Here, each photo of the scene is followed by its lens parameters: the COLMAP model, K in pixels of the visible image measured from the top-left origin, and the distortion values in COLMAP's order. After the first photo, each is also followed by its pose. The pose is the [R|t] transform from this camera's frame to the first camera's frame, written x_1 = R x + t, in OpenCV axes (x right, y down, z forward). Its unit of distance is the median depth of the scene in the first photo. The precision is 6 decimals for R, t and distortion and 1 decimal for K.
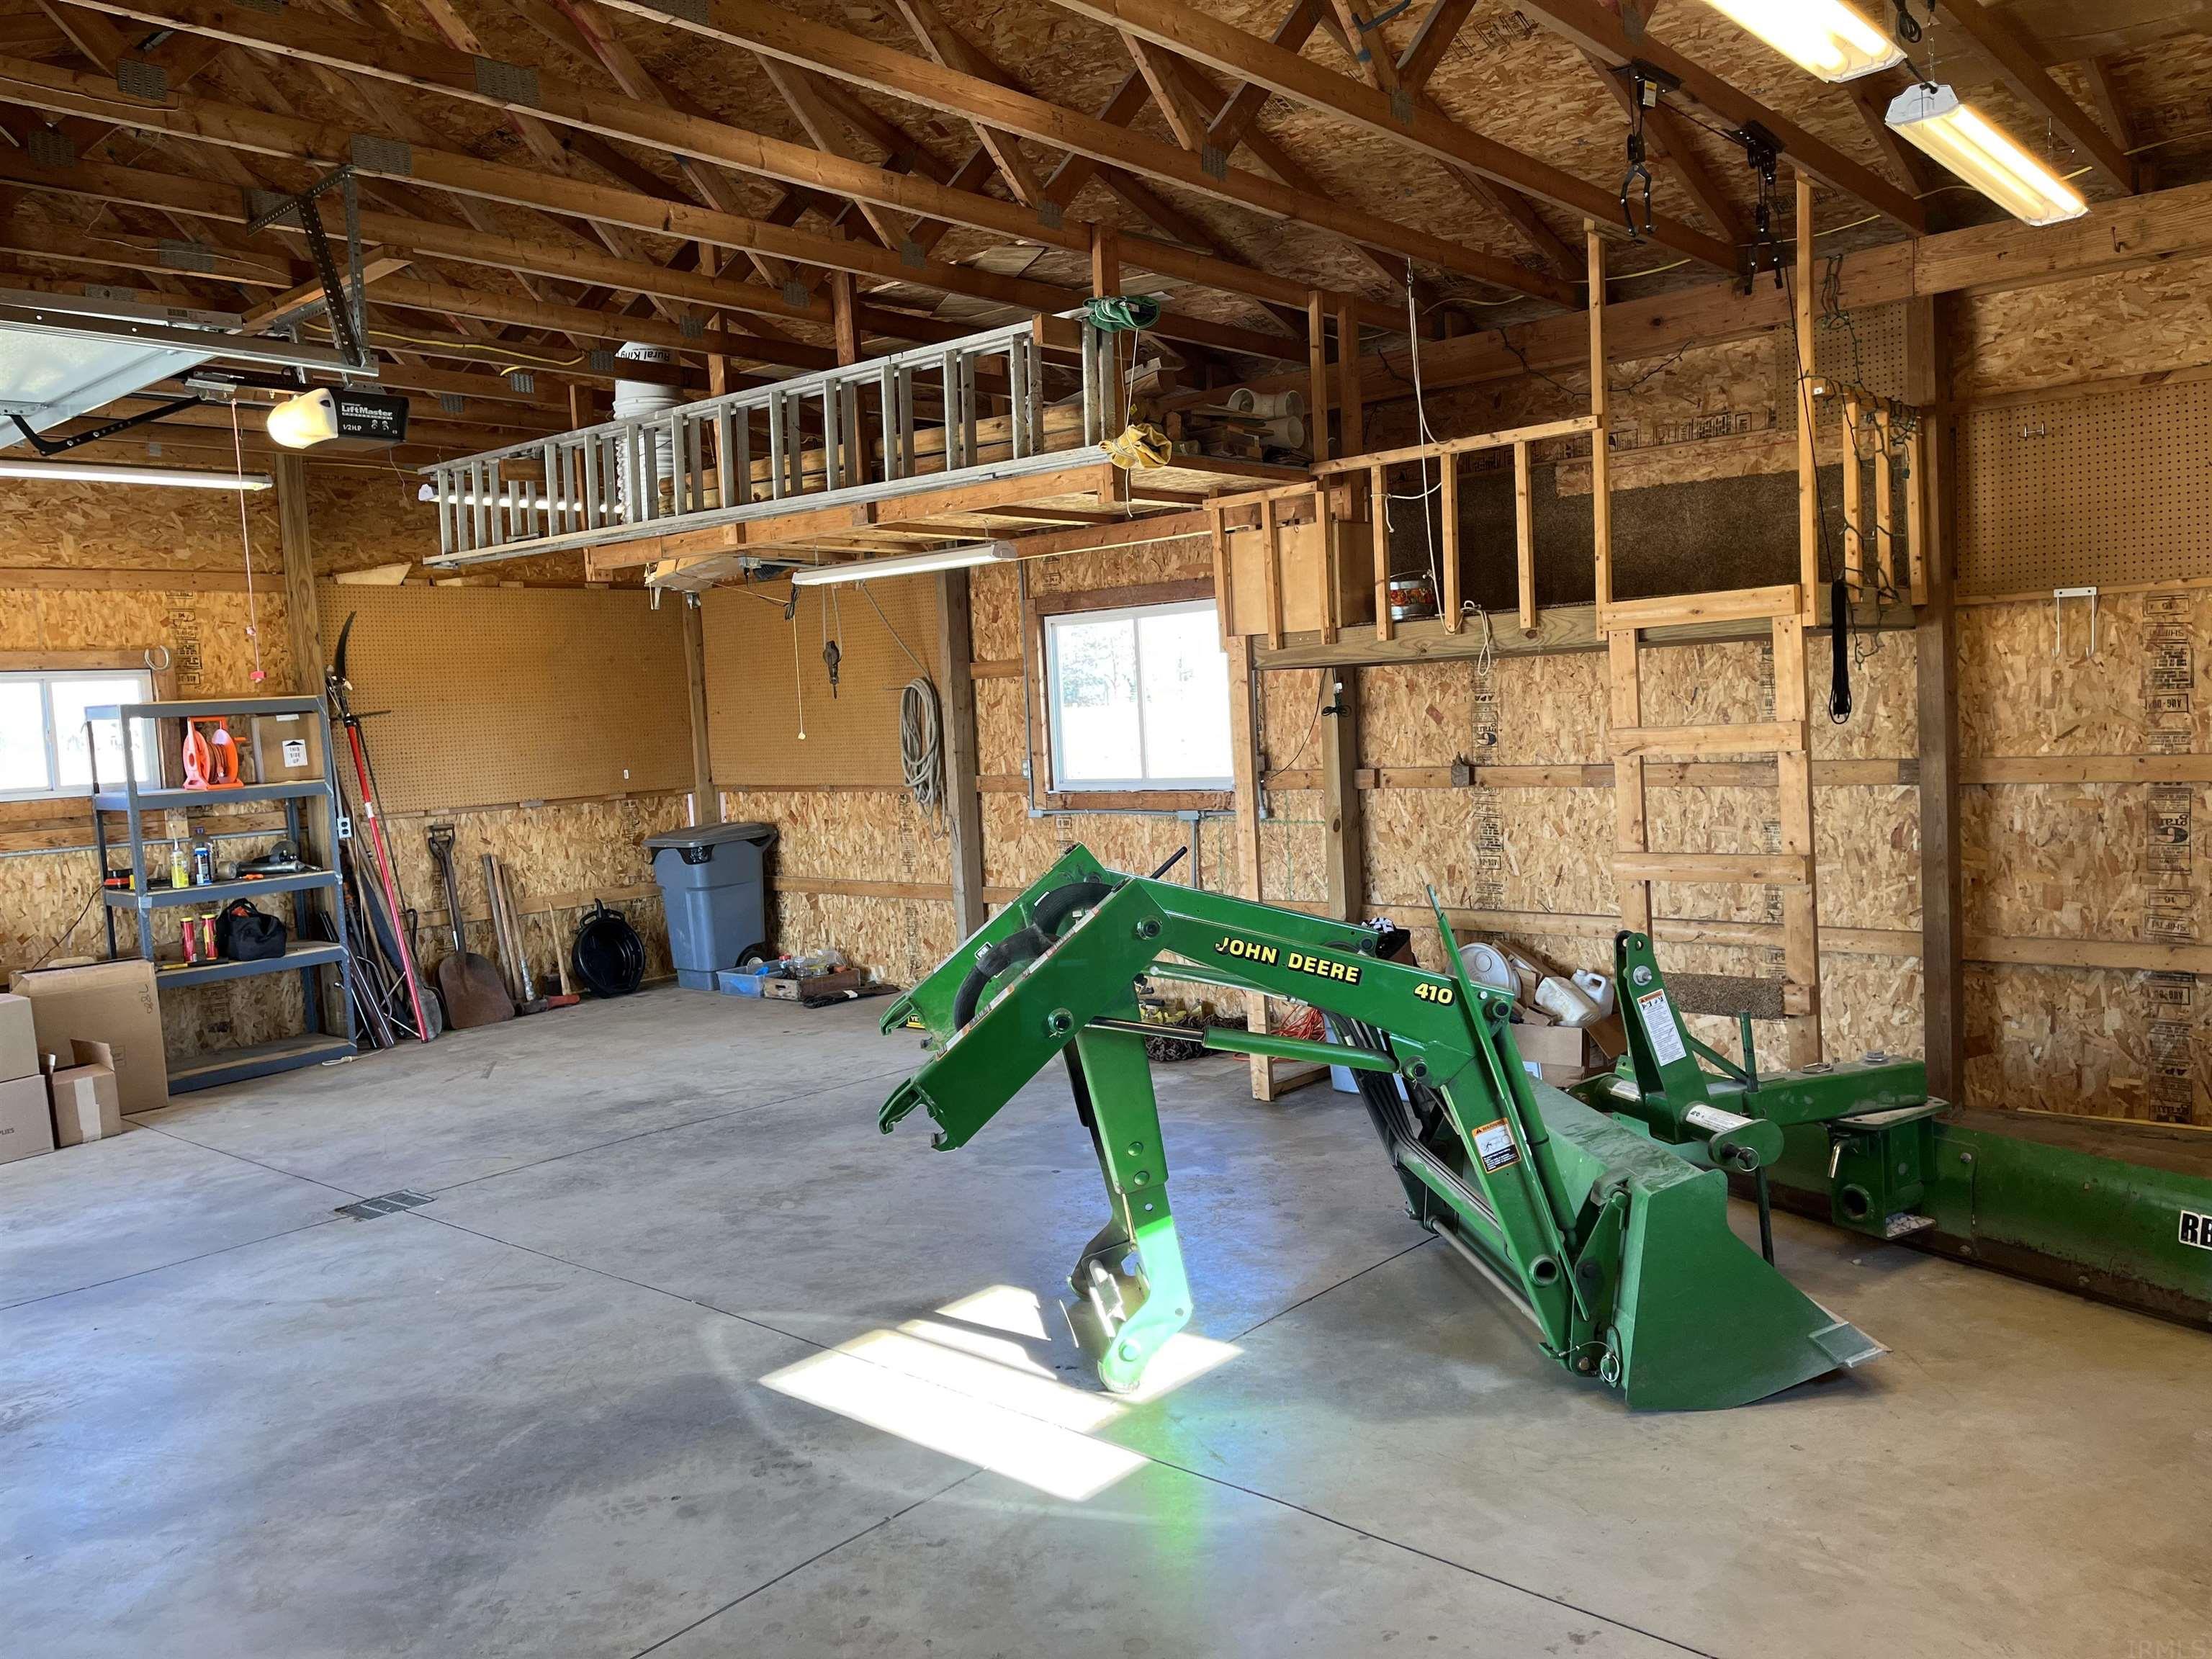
lens RADIAL K [[1663.4, 0, 1110.9], [0, 1663.4, 826.8], [0, 0, 1]] dist [0.061083, -0.065697]
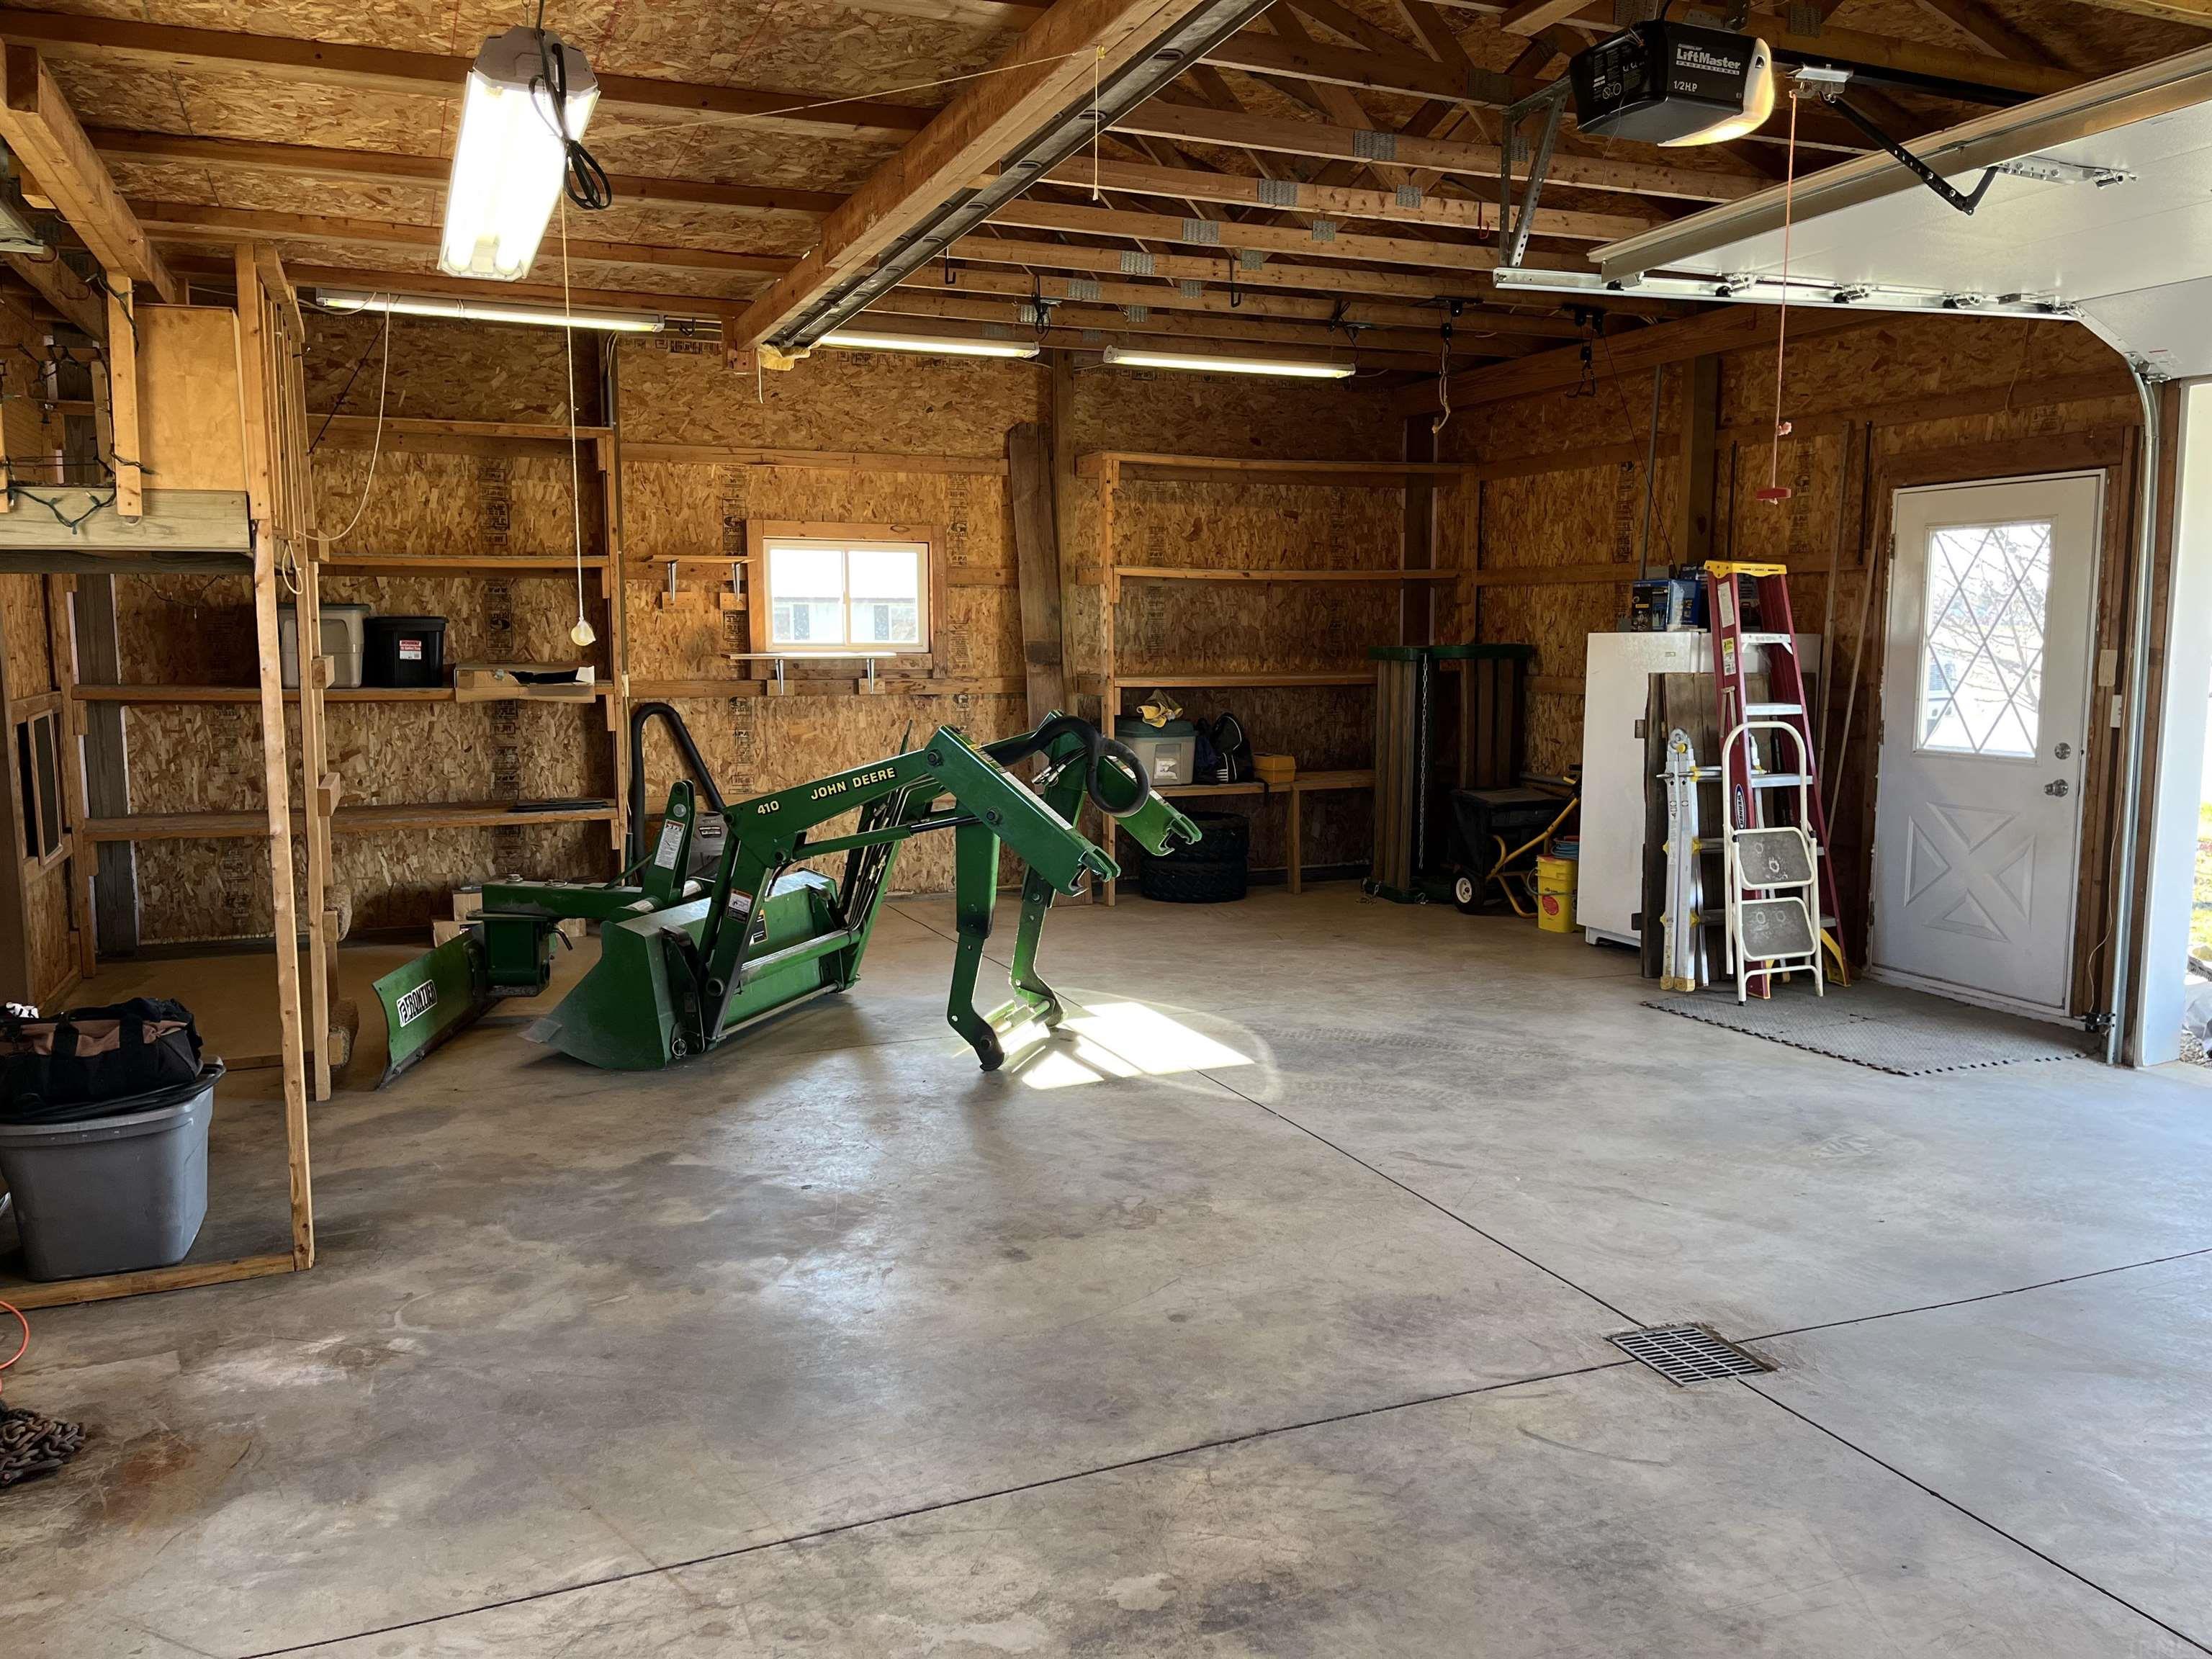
lens RADIAL K [[1663.4, 0, 1110.2], [0, 1663.4, 832.8], [0, 0, 1]] dist [0.061083, -0.065697]
pose [[-0.899002, 0.000063, 0.437945, -0.536437], [0.079654, 0.983344, 0.163370, -0.082631], [-0.430640, 0.181754, -0.884033, 1.681139]]
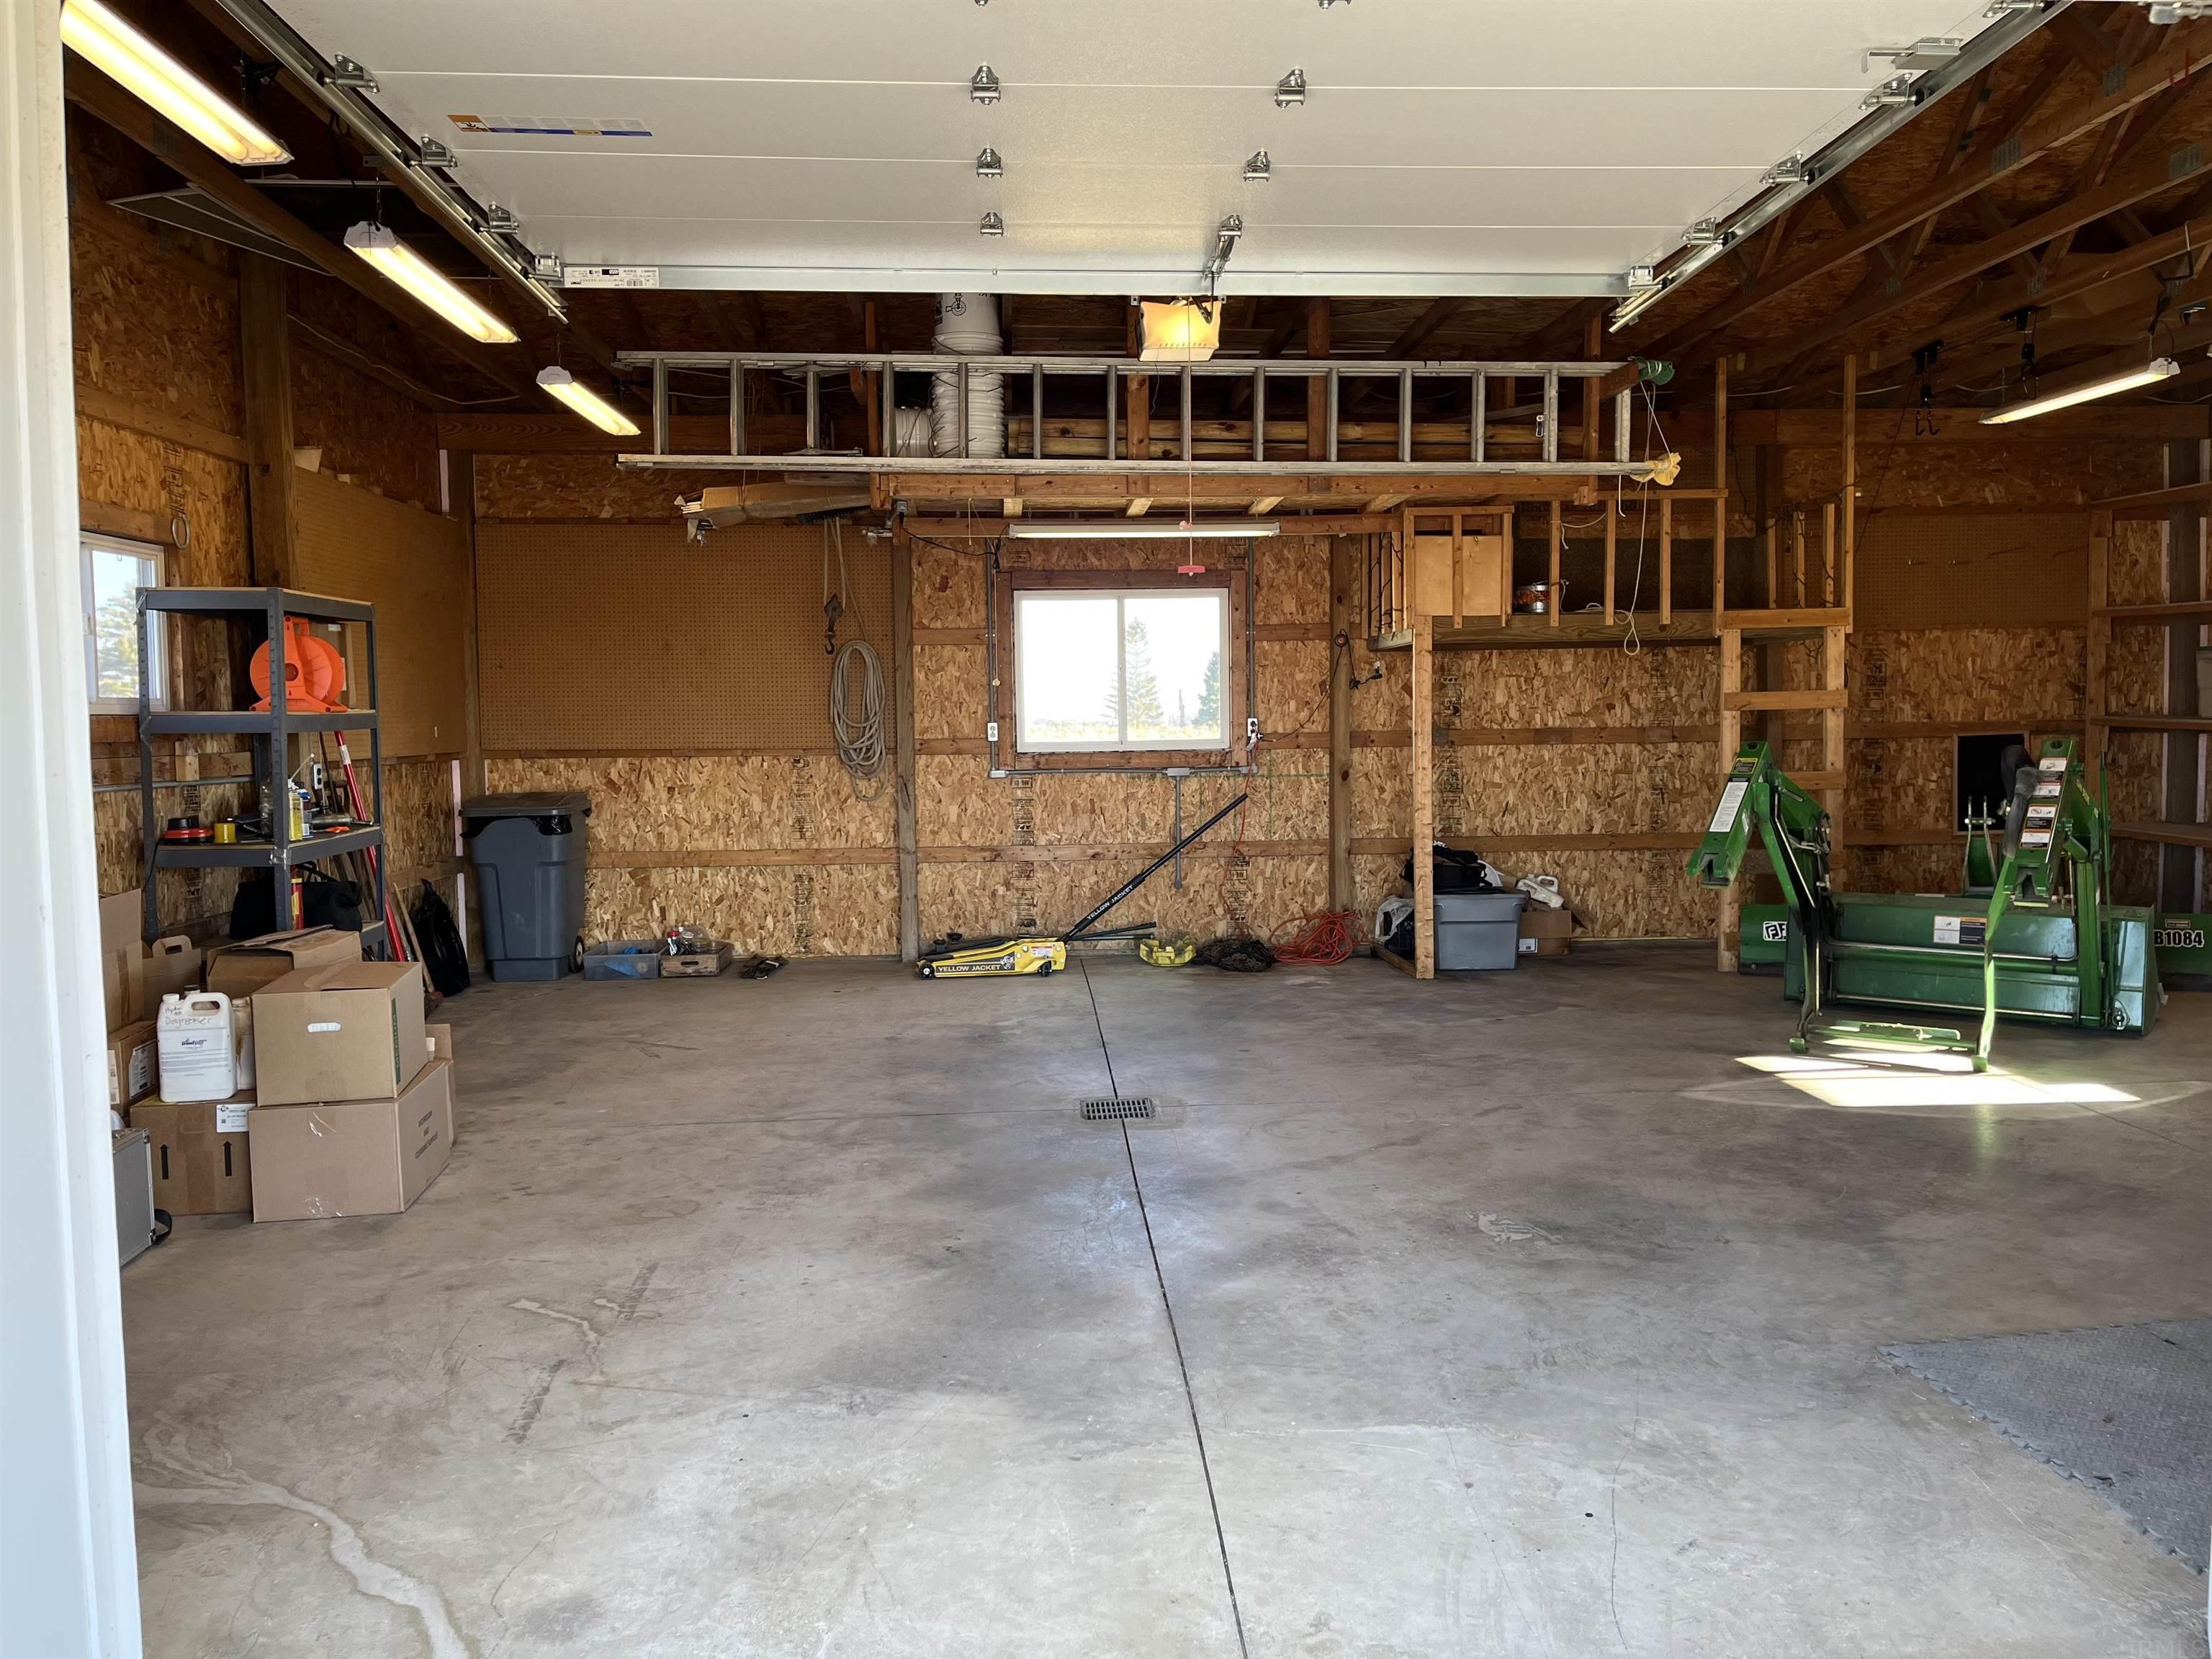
lens RADIAL K [[1663.4, 0, 1101.6], [0, 1663.4, 830.9], [0, 0, 1]] dist [0.061083, -0.065697]
pose [[0.714646, -0.006511, 0.699456, -1.191667], [0.027949, 0.999424, -0.019252, 0.081912], [-0.698928, 0.033307, 0.714416, 0.305446]]
